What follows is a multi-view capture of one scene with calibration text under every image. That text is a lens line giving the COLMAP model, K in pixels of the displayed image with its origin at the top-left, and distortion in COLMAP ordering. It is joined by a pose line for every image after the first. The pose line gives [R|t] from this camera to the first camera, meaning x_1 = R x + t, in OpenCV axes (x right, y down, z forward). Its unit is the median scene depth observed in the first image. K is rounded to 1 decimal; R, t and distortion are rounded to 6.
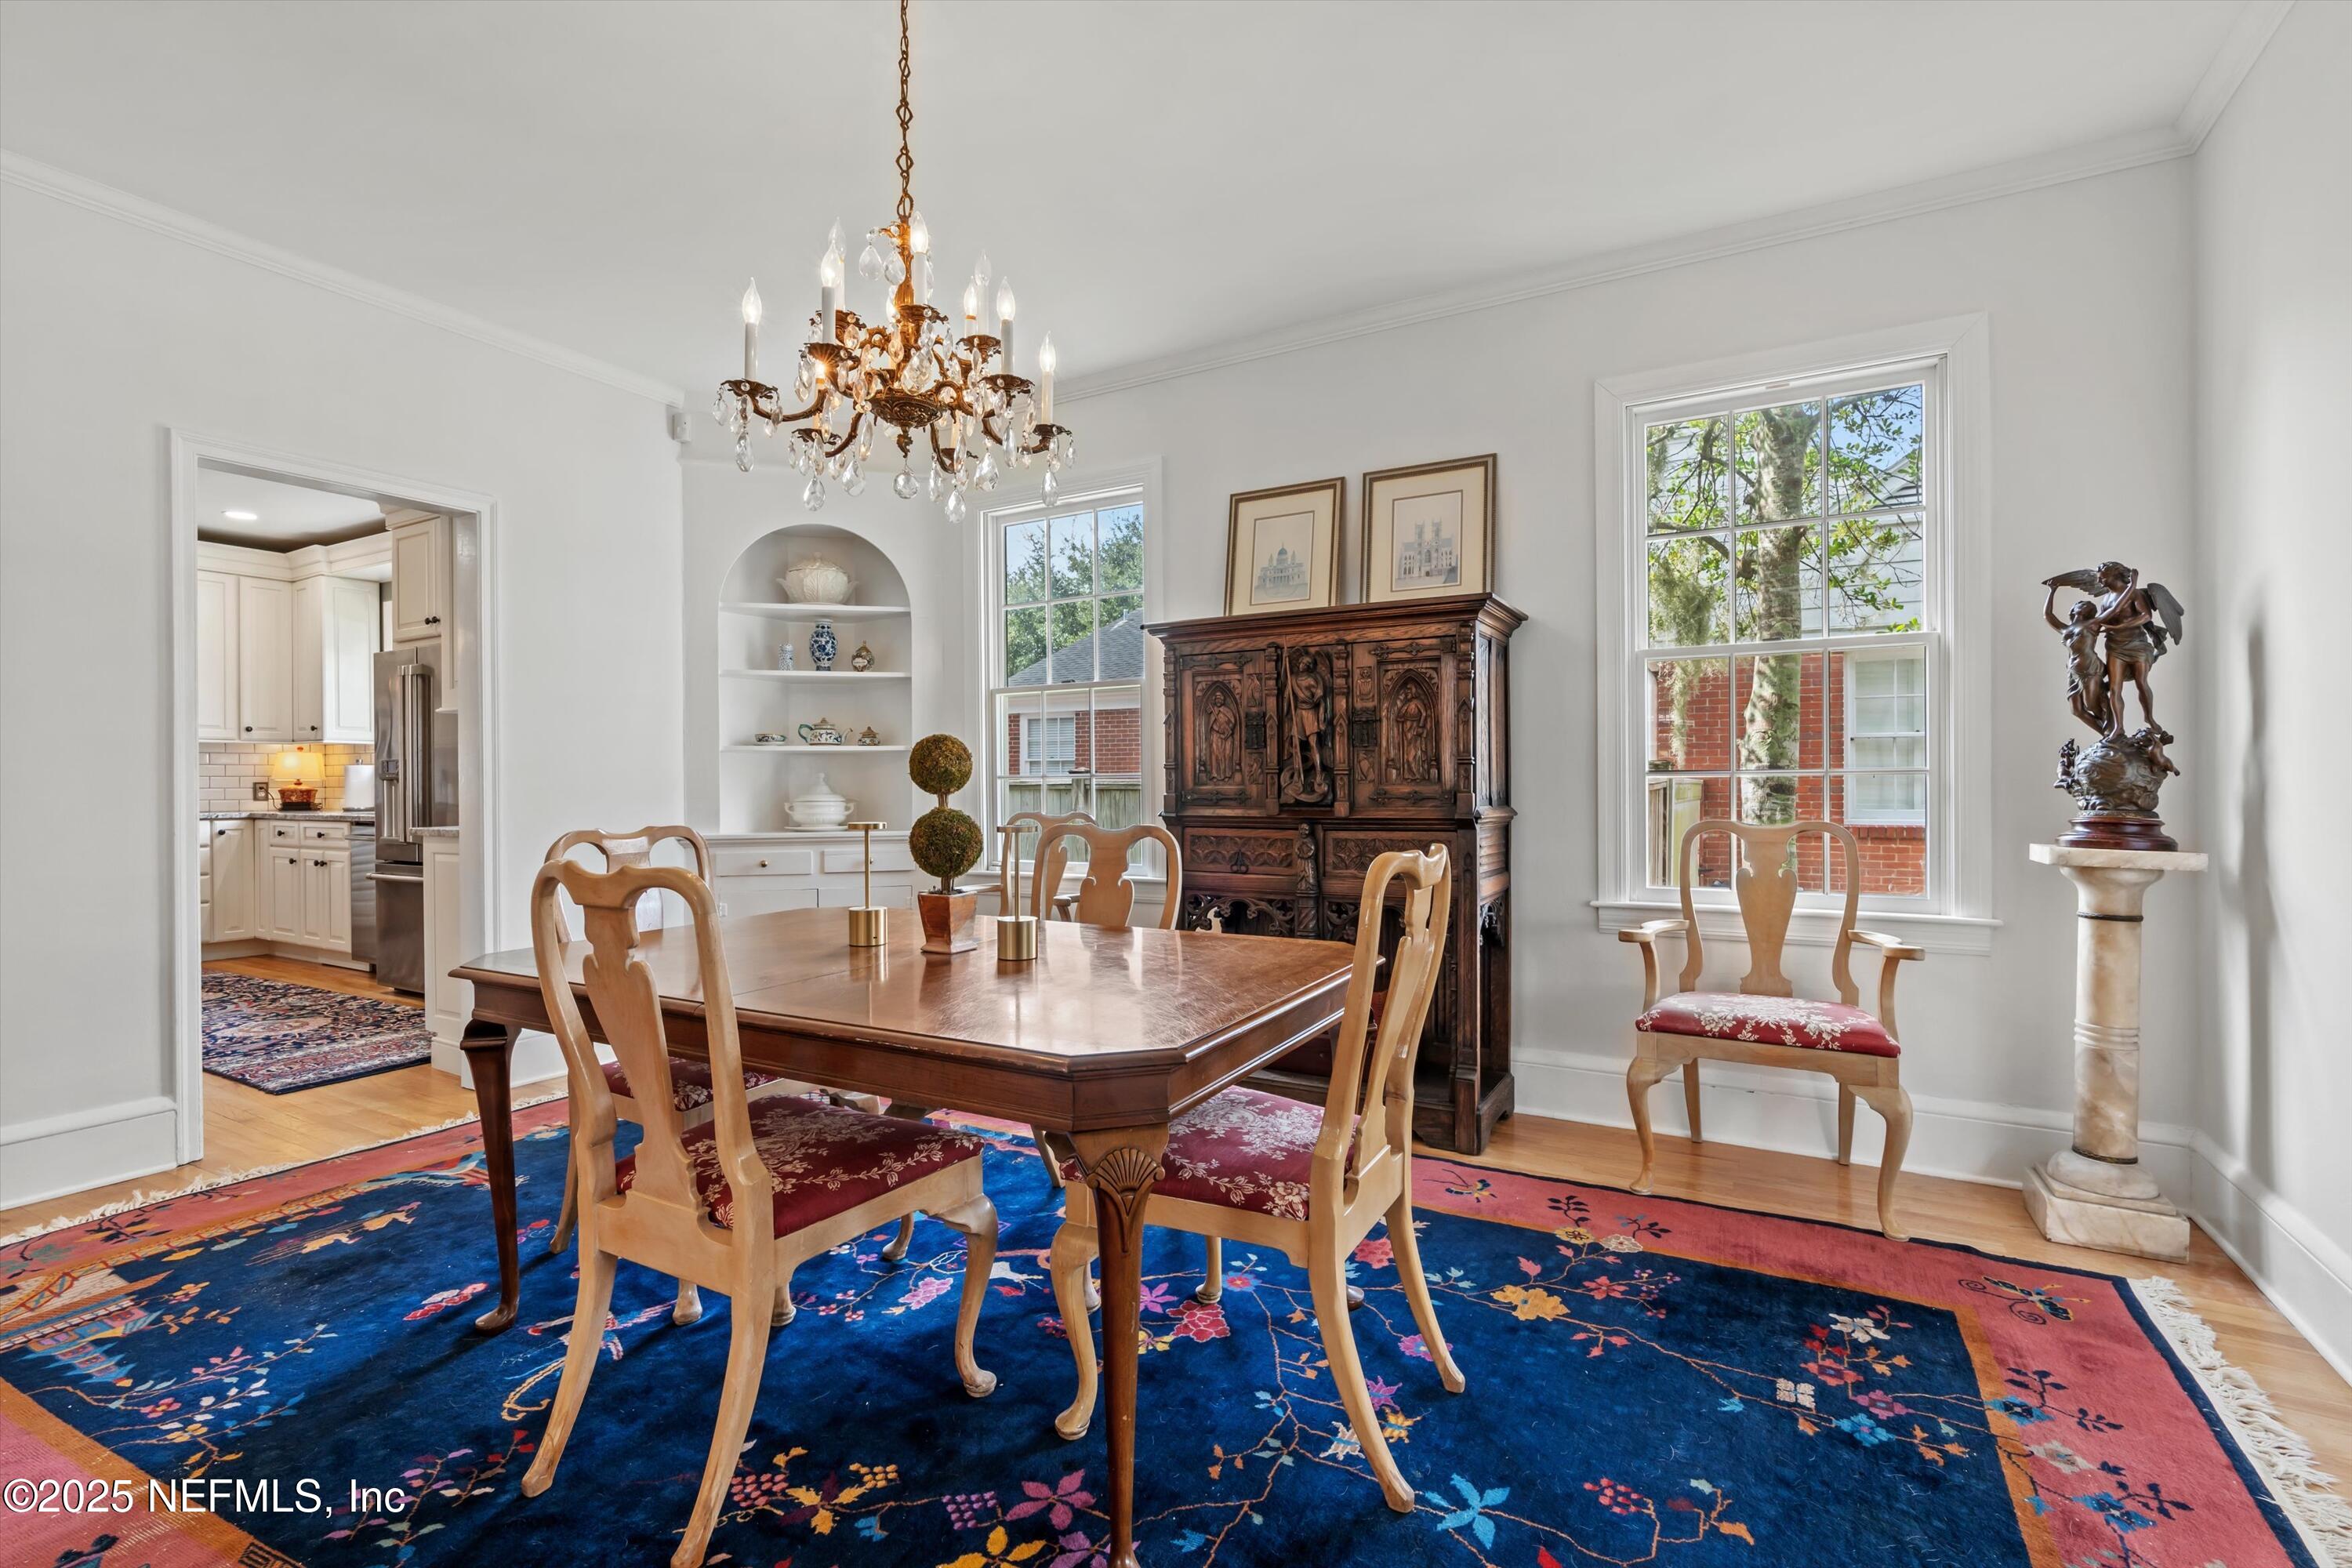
lens RADIAL K [[1064.4, 0, 1167.5], [0, 1064.4, 778.9], [0, 0, 1]] dist [-0.001576, 0.000141]
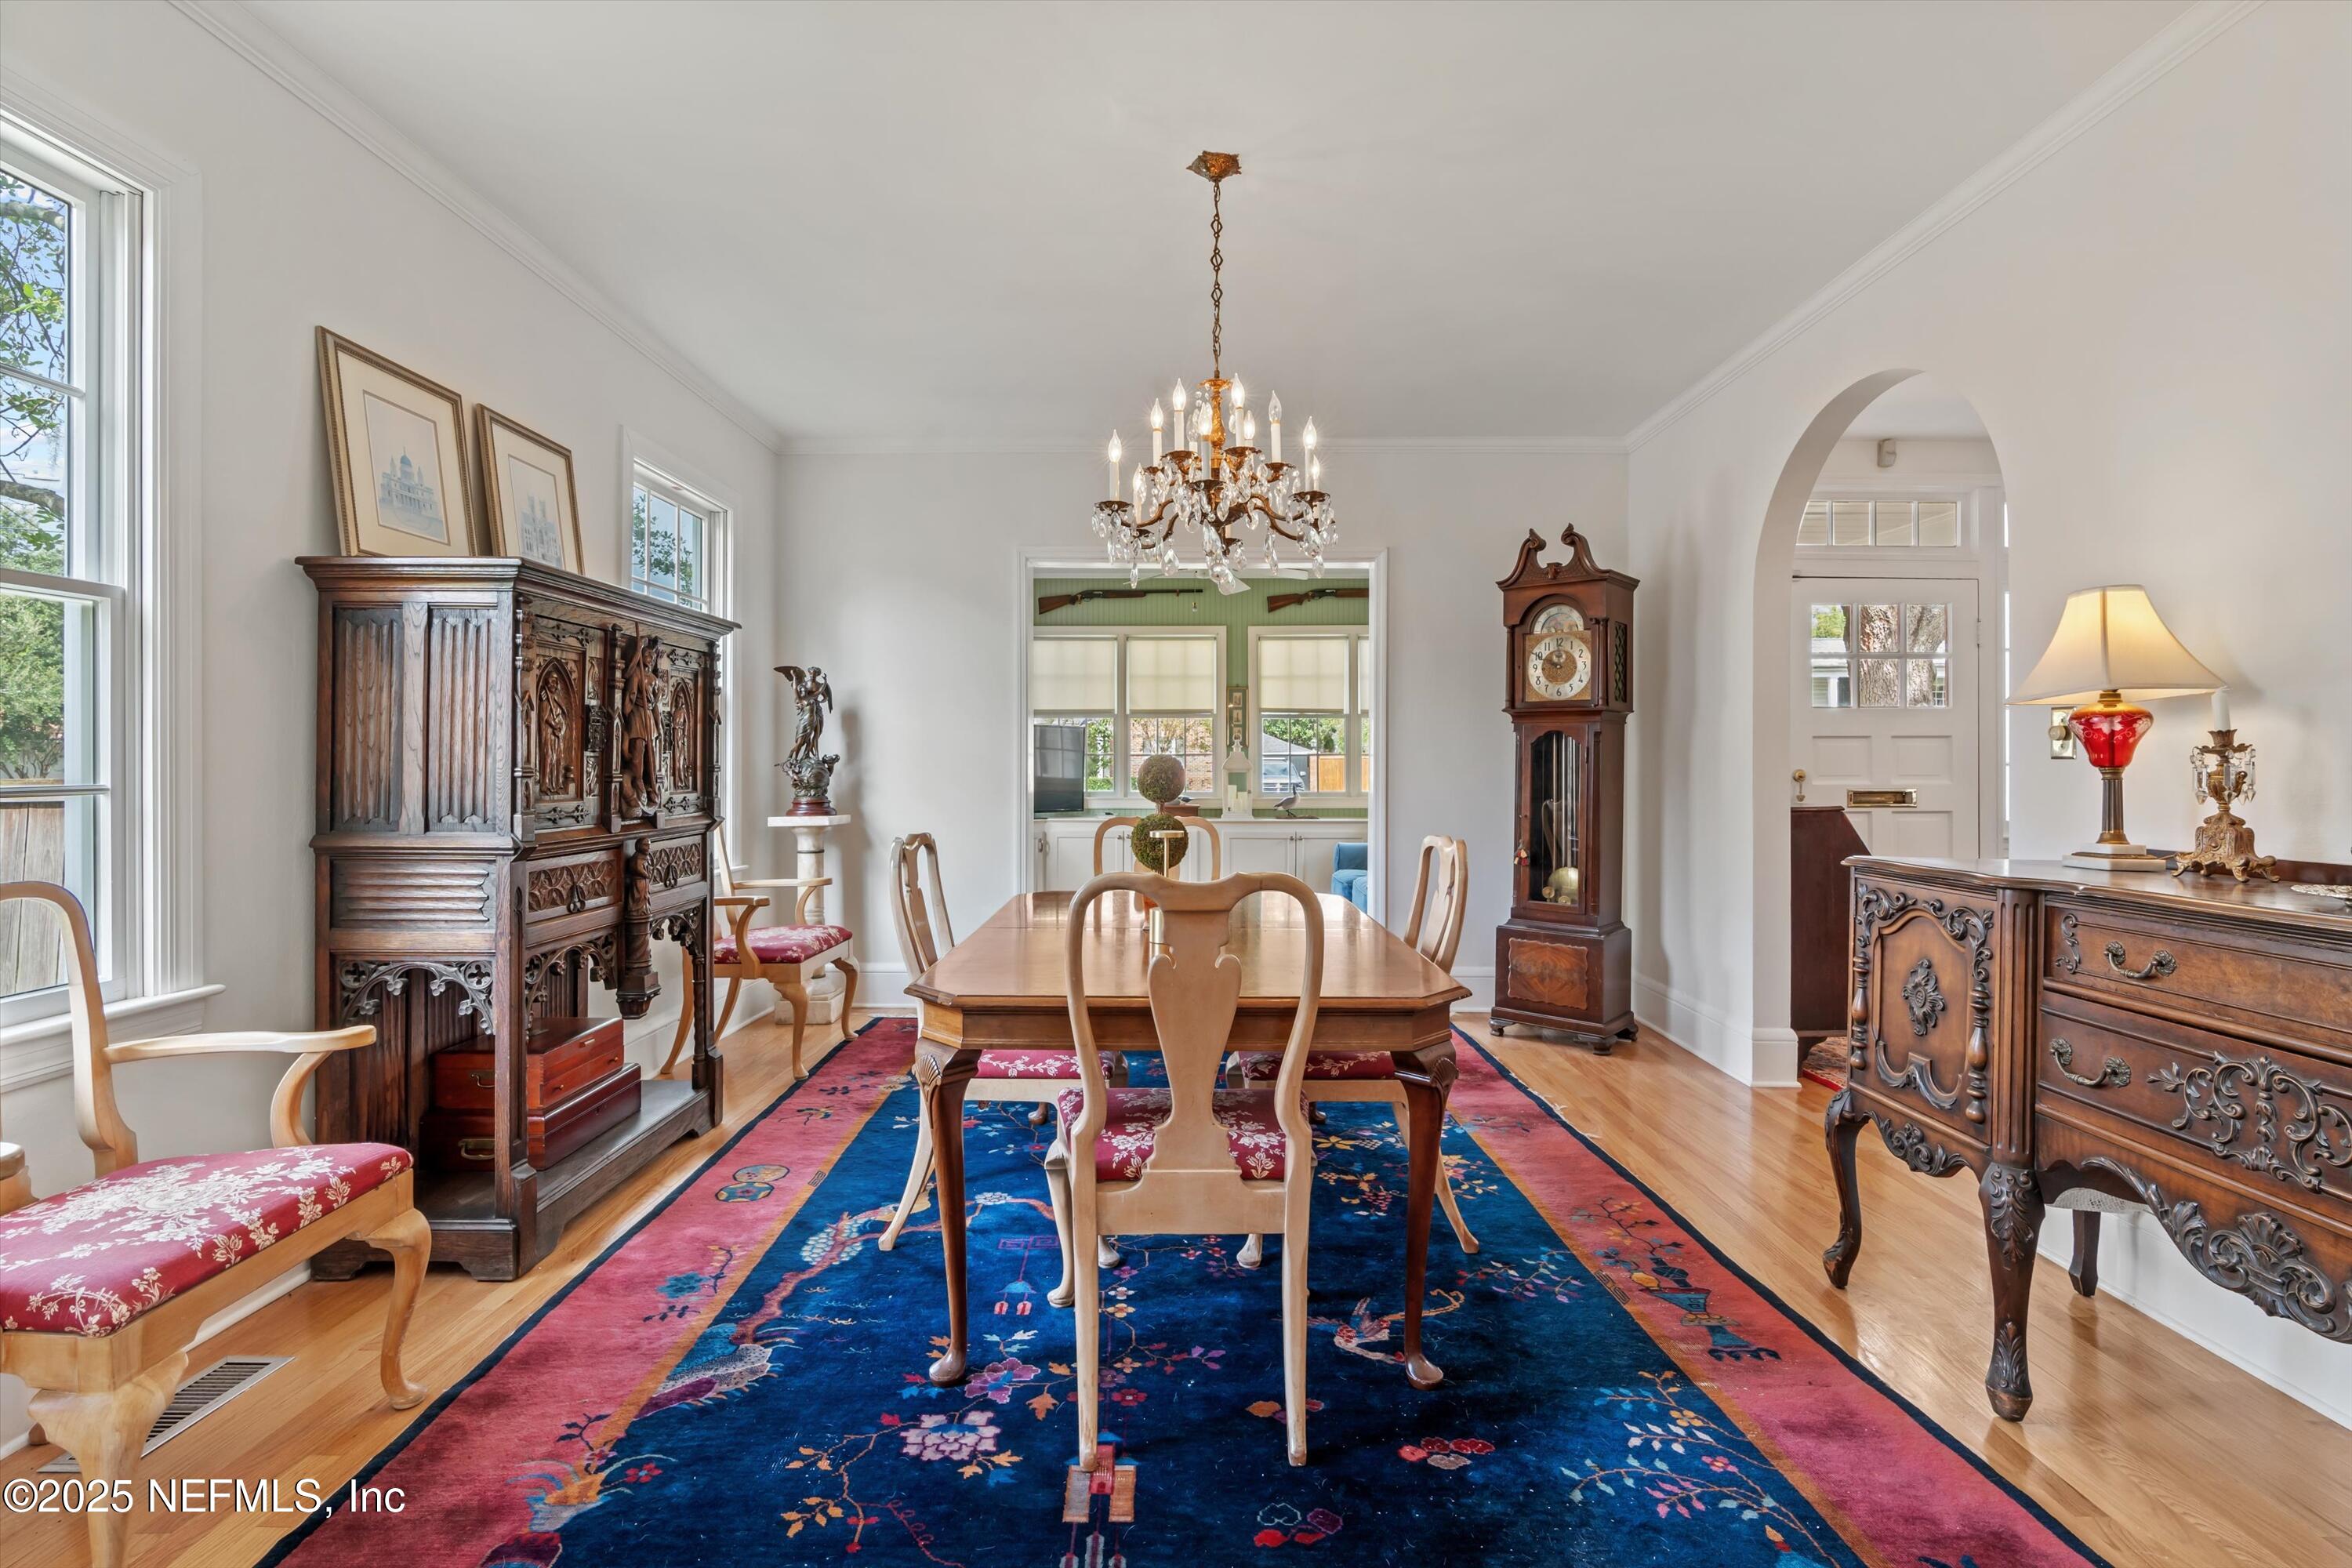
lens RADIAL K [[1064.4, 0, 1178.7], [0, 1064.4, 760.7], [0, 0, 1]] dist [-0.002025, 0.000014]
pose [[-0.487889, 0.003676, 0.872898, -1.043172], [0.001433, 0.999993, -0.003410, -0.023182], [-0.872904, -0.000413, -0.487891, 1.275113]]
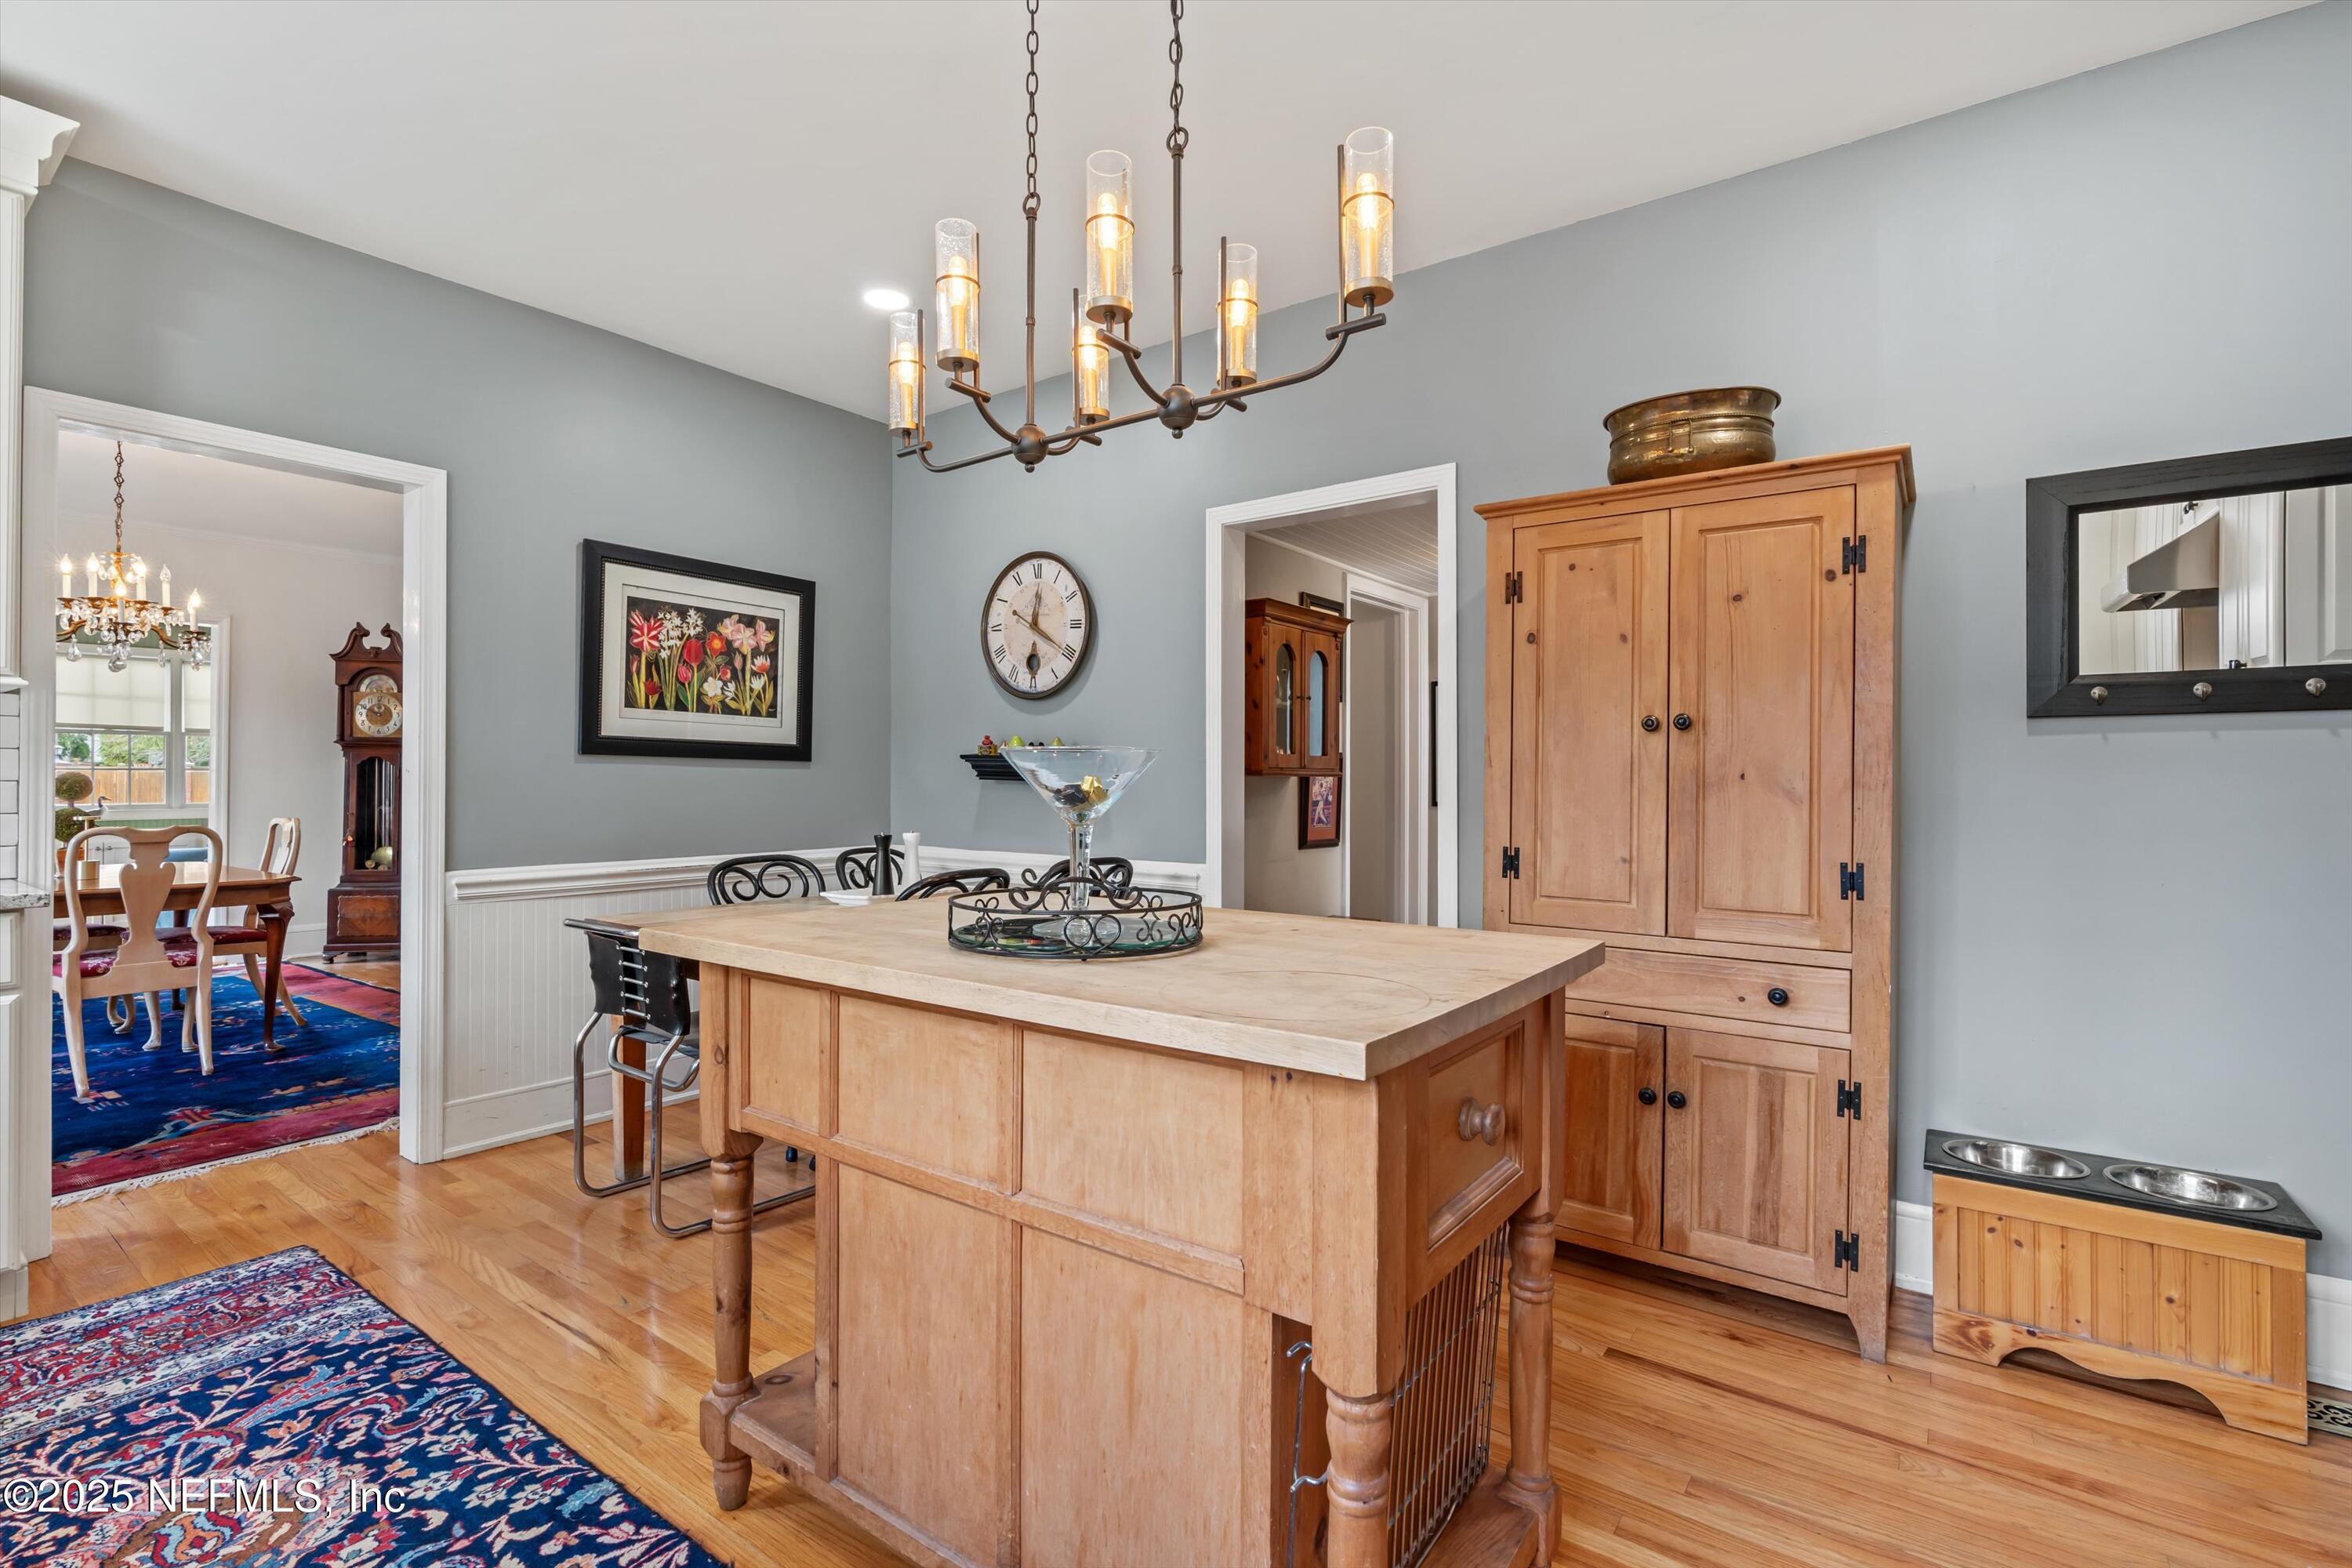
lens RADIAL K [[1064.4, 0, 1167.5], [0, 1064.4, 778.9], [0, 0, 1]] dist [-0.001576, 0.000141]
pose [[-0.992878, -0.002037, 0.119114, -2.041237], [-0.002174, 0.999997, -0.001019, -0.023945], [-0.119112, -0.001270, -0.992880, 2.229183]]
